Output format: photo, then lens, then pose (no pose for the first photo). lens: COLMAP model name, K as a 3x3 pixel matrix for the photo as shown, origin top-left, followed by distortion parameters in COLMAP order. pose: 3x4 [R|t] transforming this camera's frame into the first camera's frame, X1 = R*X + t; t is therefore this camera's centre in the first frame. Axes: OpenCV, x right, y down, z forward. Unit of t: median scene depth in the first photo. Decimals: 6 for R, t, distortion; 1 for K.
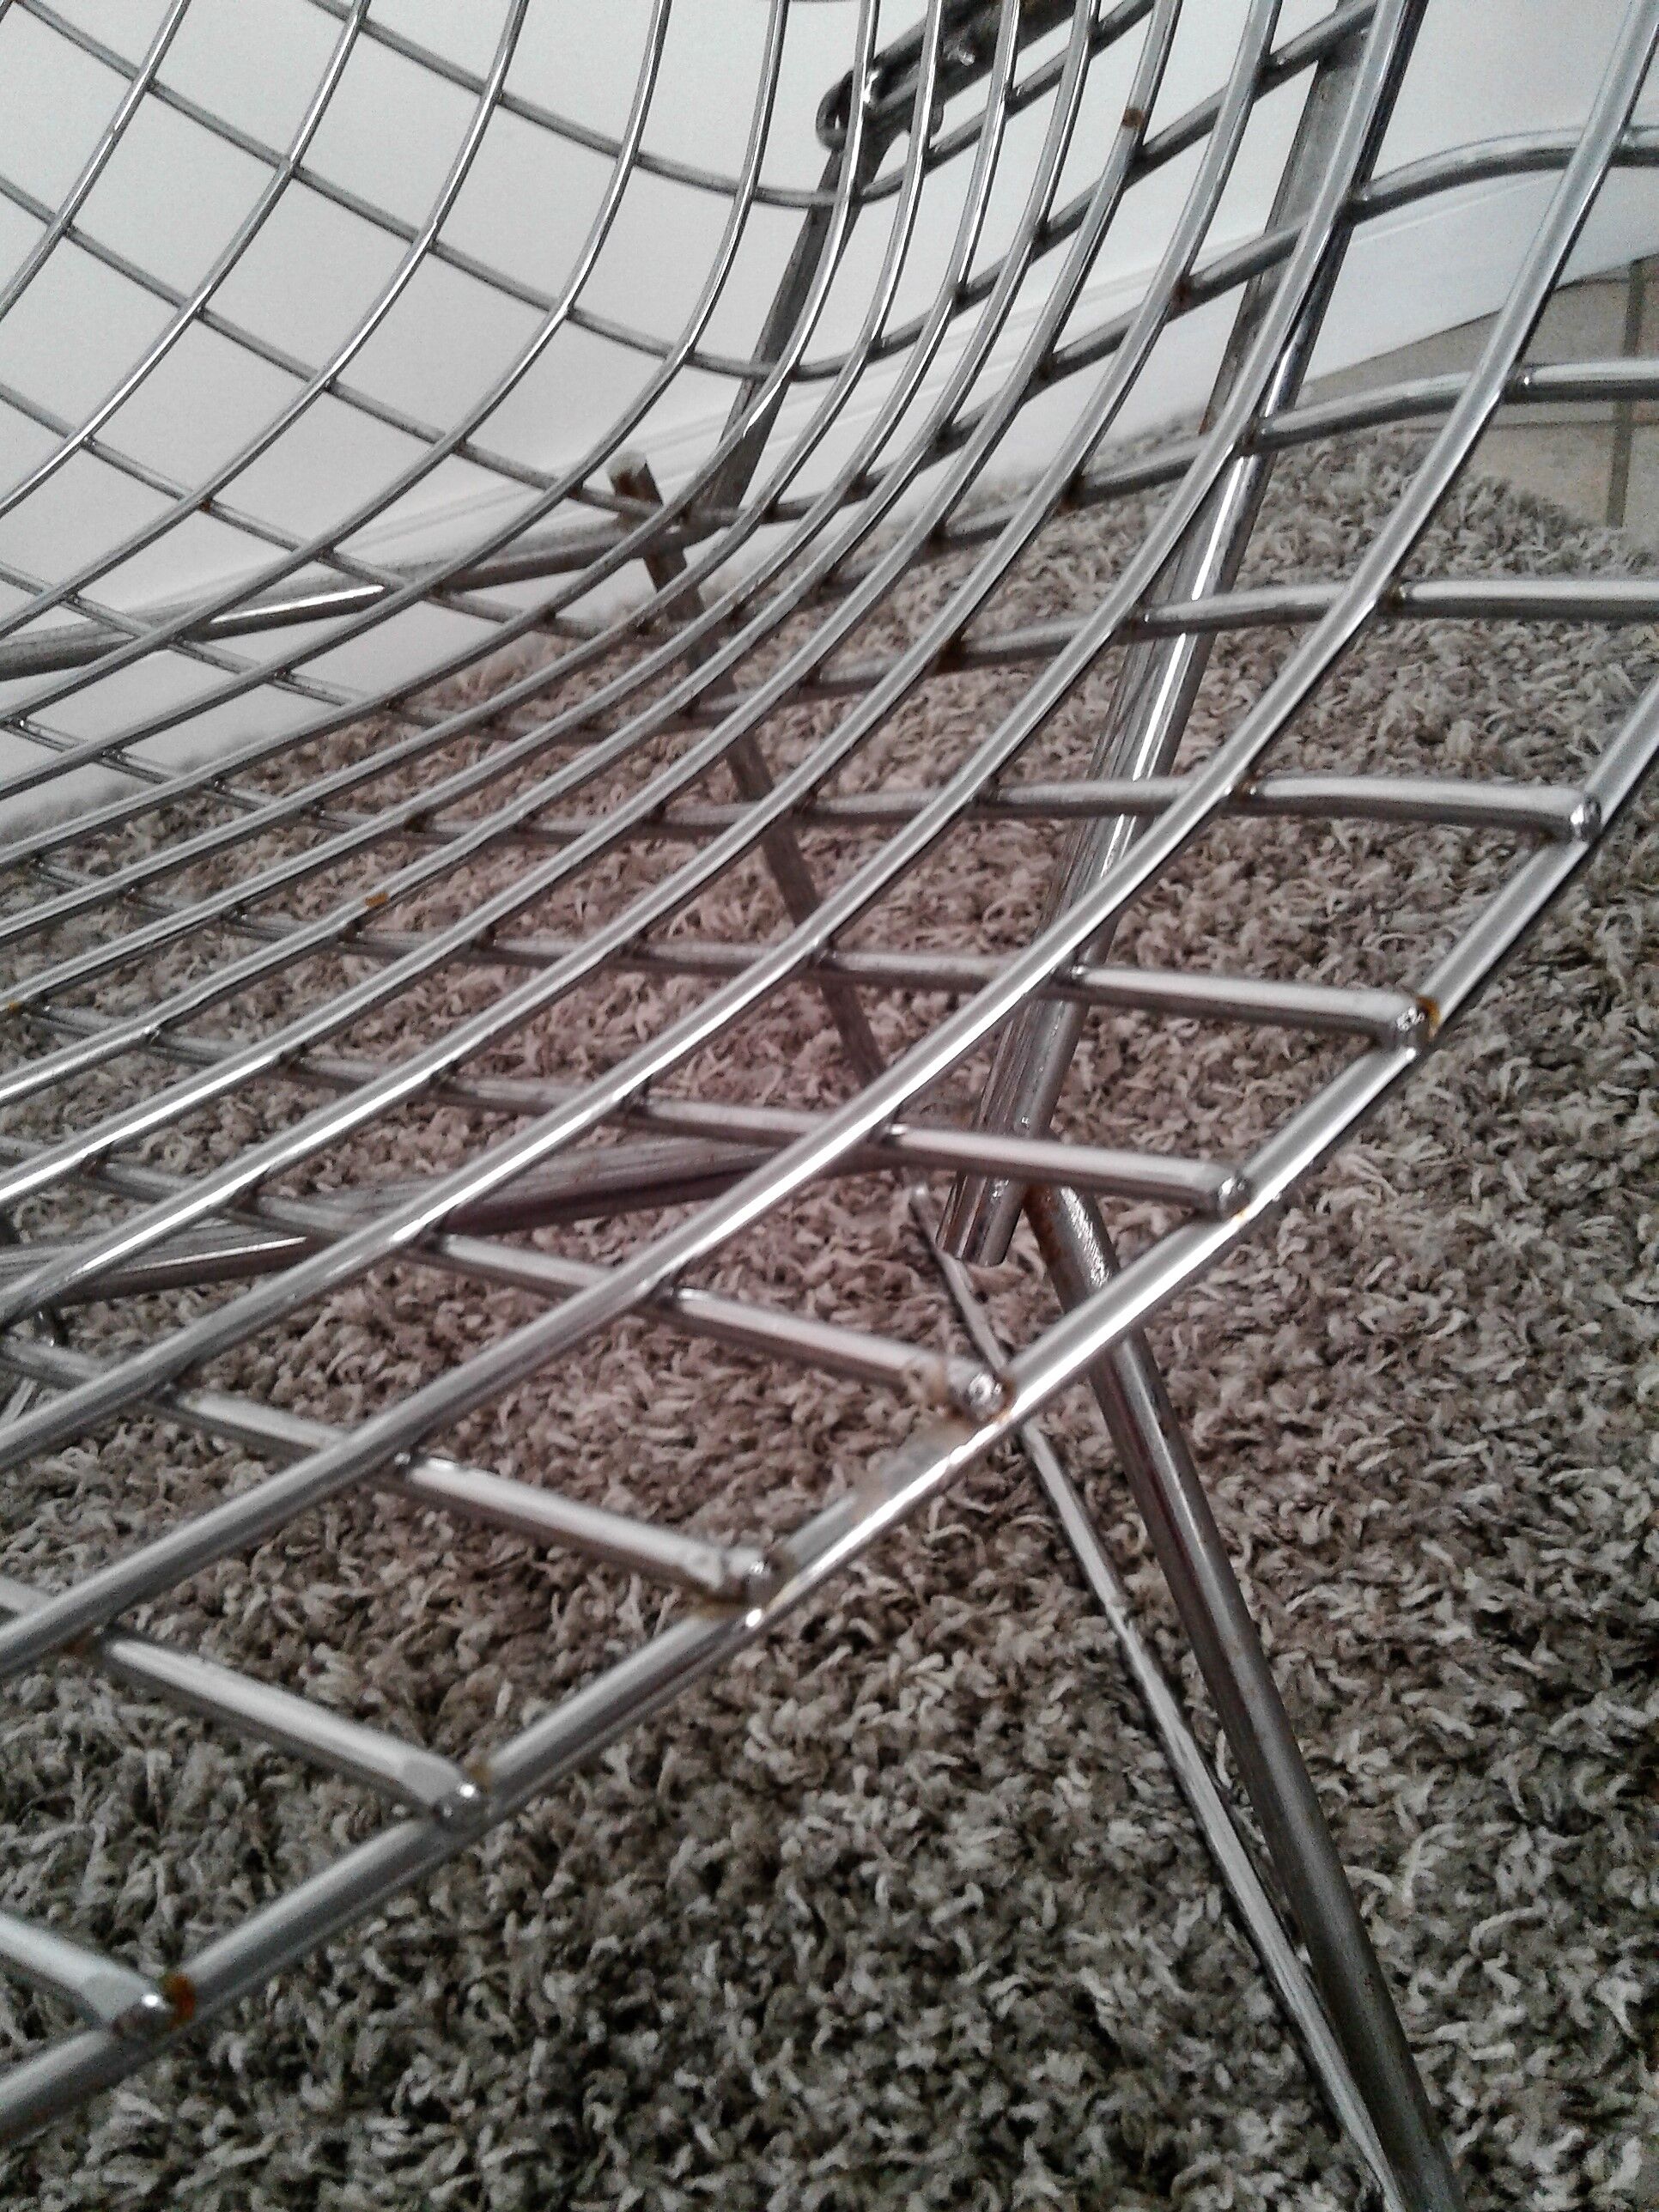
lens RADIAL K [[2086.7, 0, 857.7], [0, 2086.7, 1106.4], [0, 0, 1]] dist [0.079049, -0.193998]
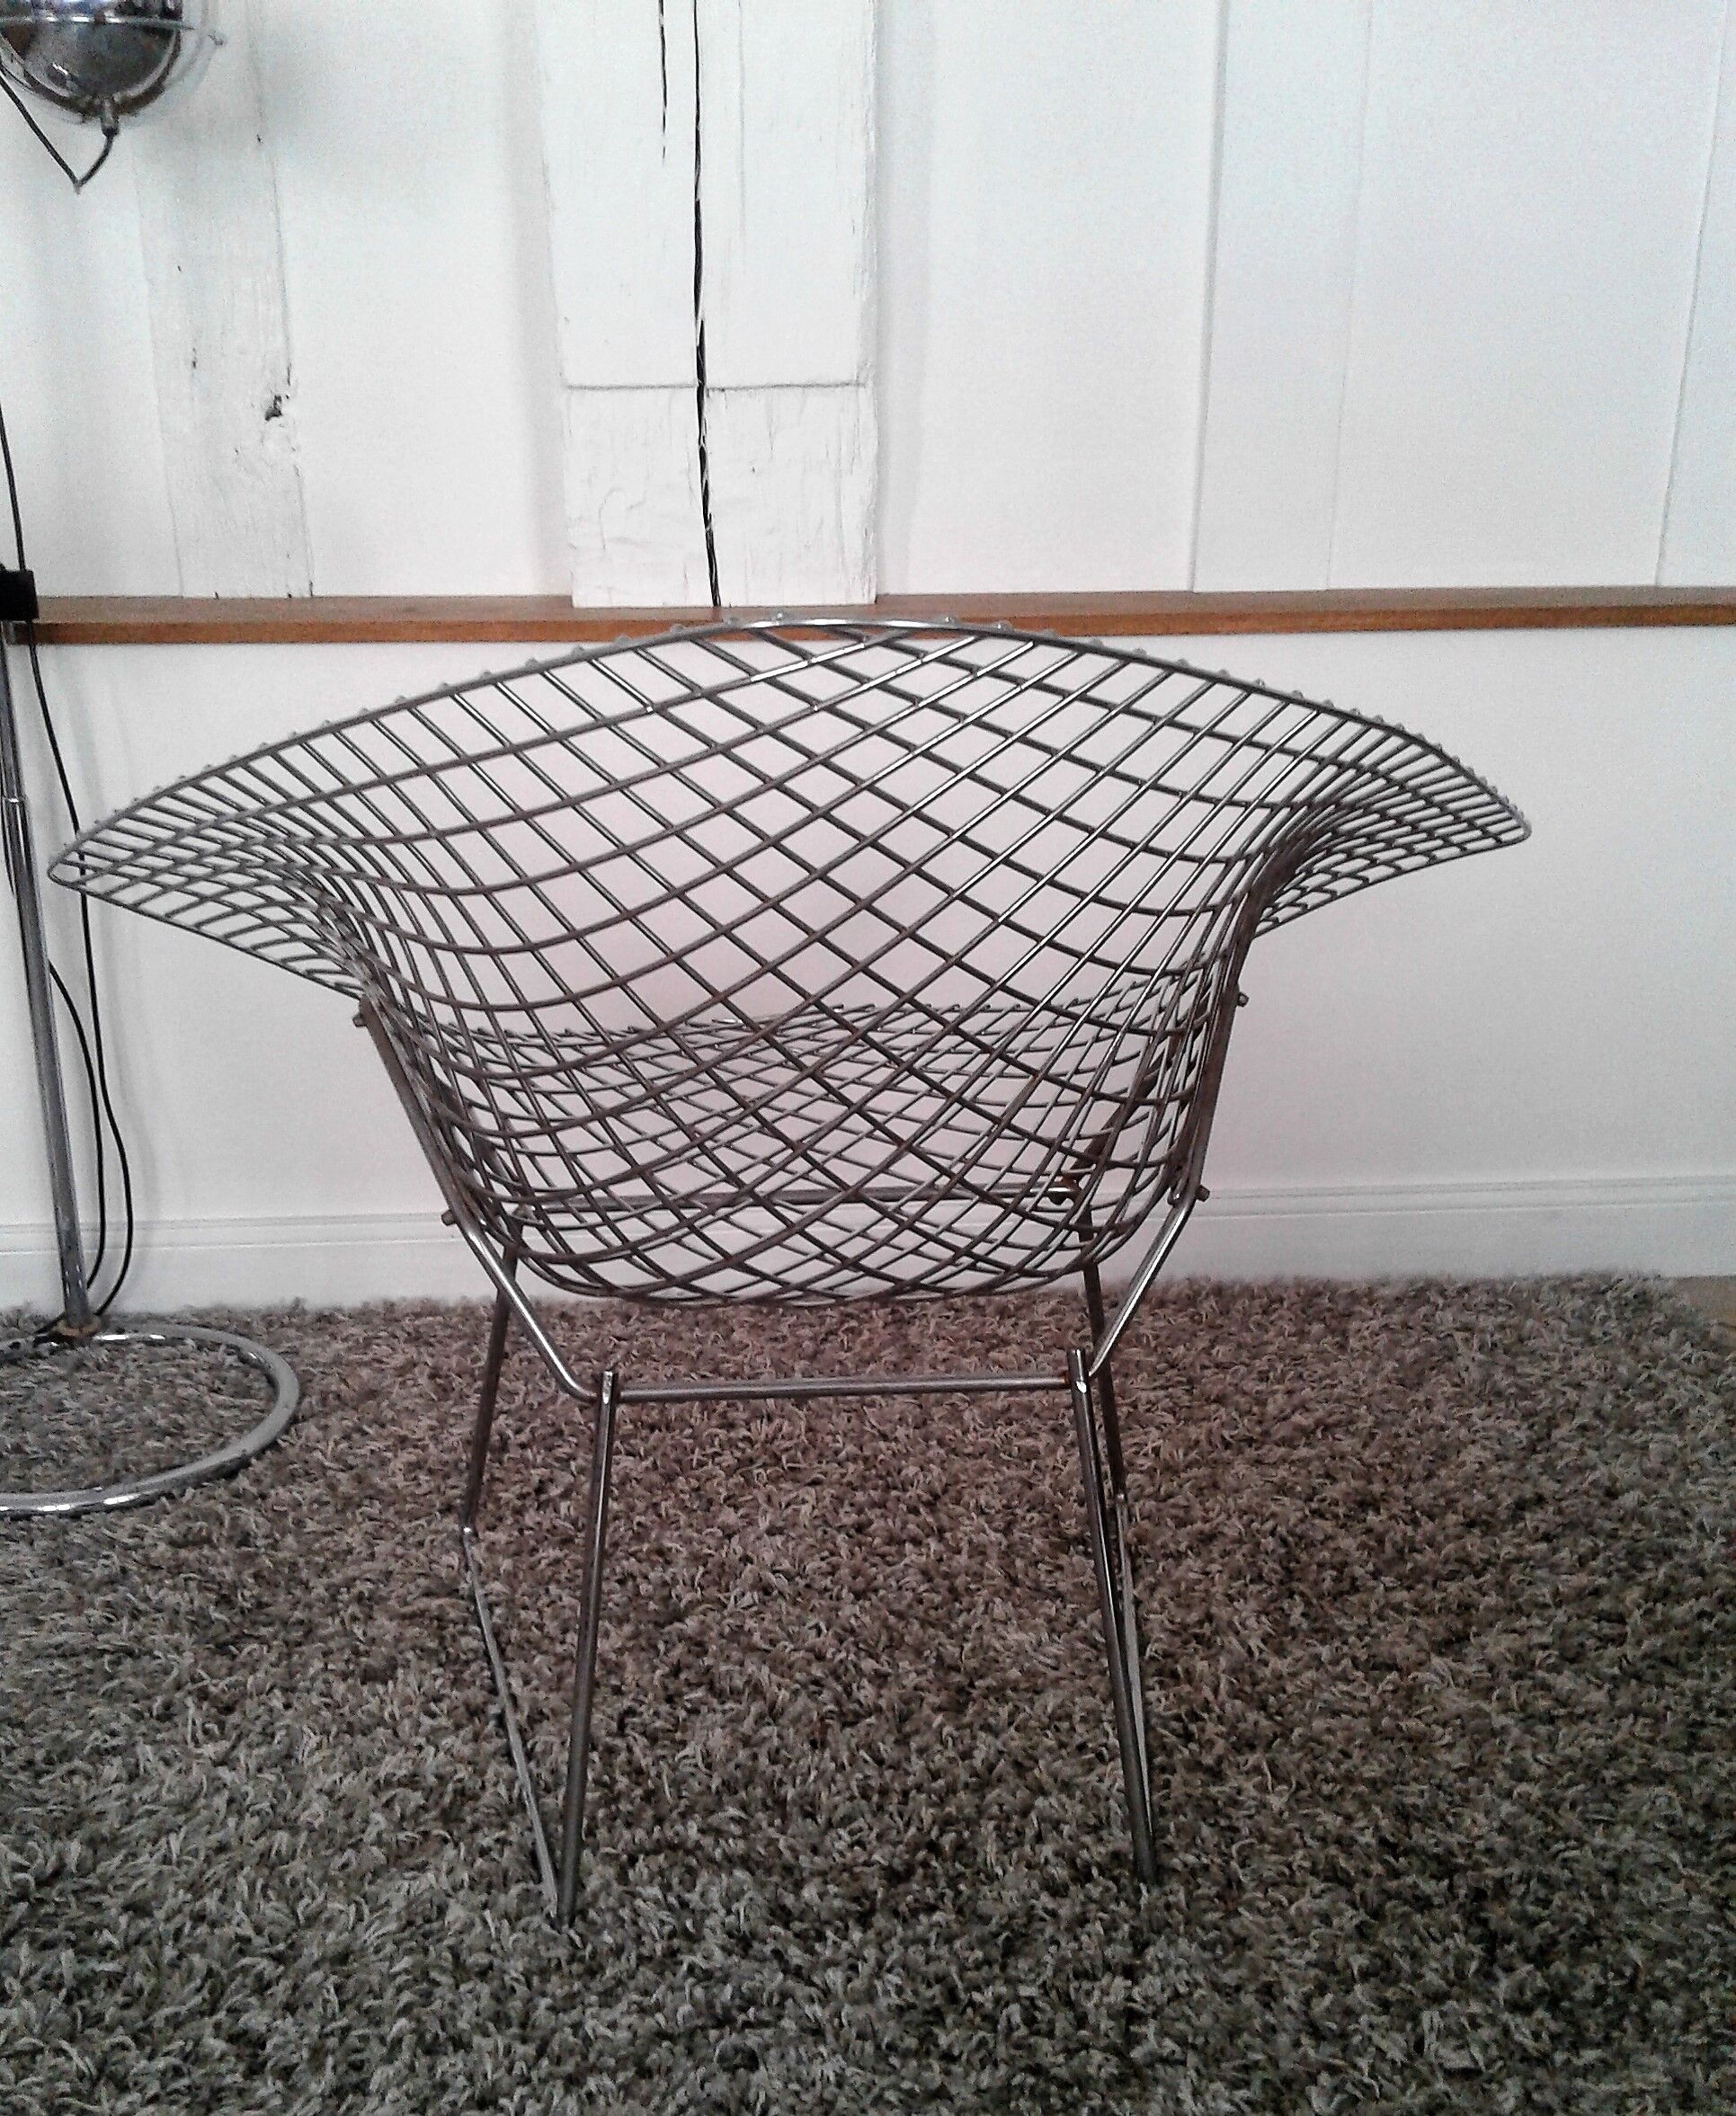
lens RADIAL K [[2189.2, 0, 877.0], [0, 2189.2, 1111.9], [0, 0, 1]] dist [0.109028, -0.223757]
pose [[0.914831, 0.269234, -0.300994, 0.307008], [-0.346628, 0.905930, -0.243189, 0.300358], [0.207205, 0.326810, 0.922096, -1.397351]]
